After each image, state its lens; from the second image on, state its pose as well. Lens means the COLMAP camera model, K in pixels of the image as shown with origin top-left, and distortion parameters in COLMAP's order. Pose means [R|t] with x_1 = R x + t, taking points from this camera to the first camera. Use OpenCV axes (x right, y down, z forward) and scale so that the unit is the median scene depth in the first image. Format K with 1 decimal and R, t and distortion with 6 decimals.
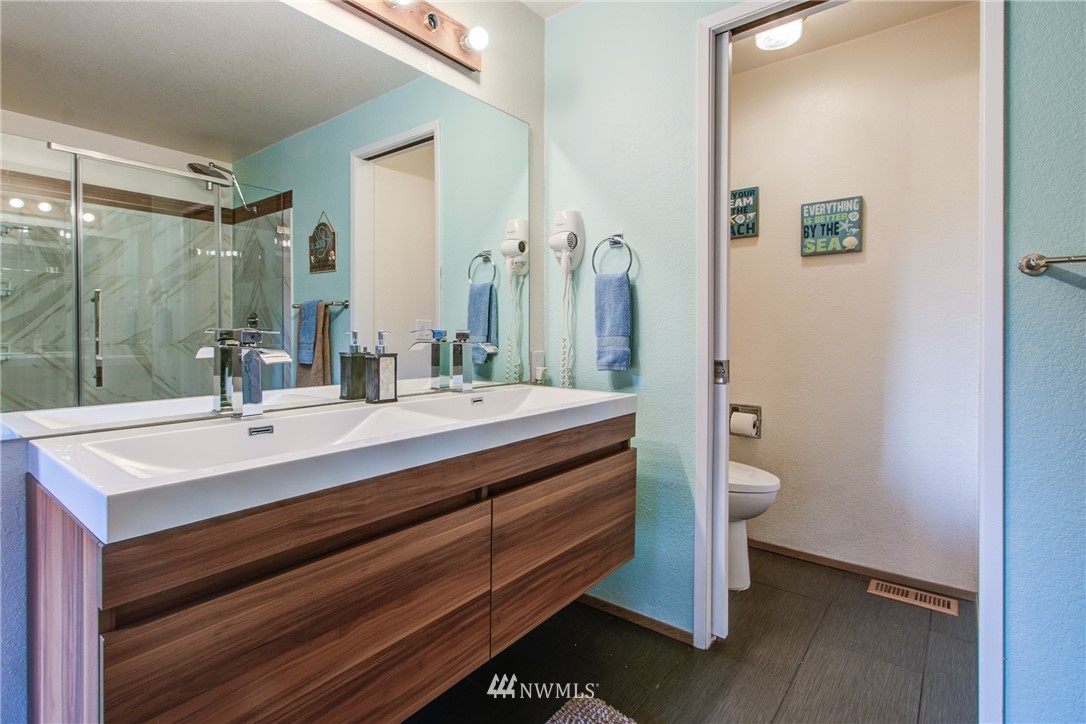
lens RADIAL K [[513.4, 0, 542.8], [0, 513.4, 331.4], [0, 0, 1]] dist [0.001026, 0.000148]
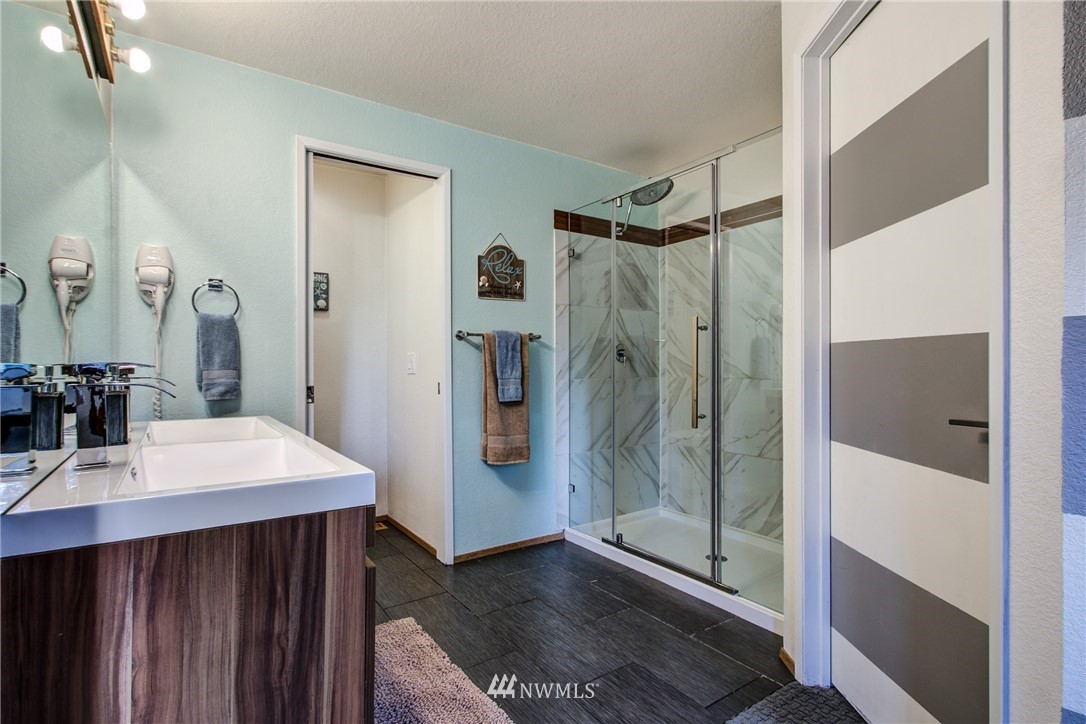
lens RADIAL K [[504.6, 0, 536.3], [0, 504.6, 359.0], [0, 0, 1]] dist [0.003070, 0.000557]
pose [[0.291710, 0.008645, 0.956468, -0.711711], [0.008254, 0.999899, -0.011555, 0.003583], [-0.956471, 0.011265, 0.291609, 0.015279]]
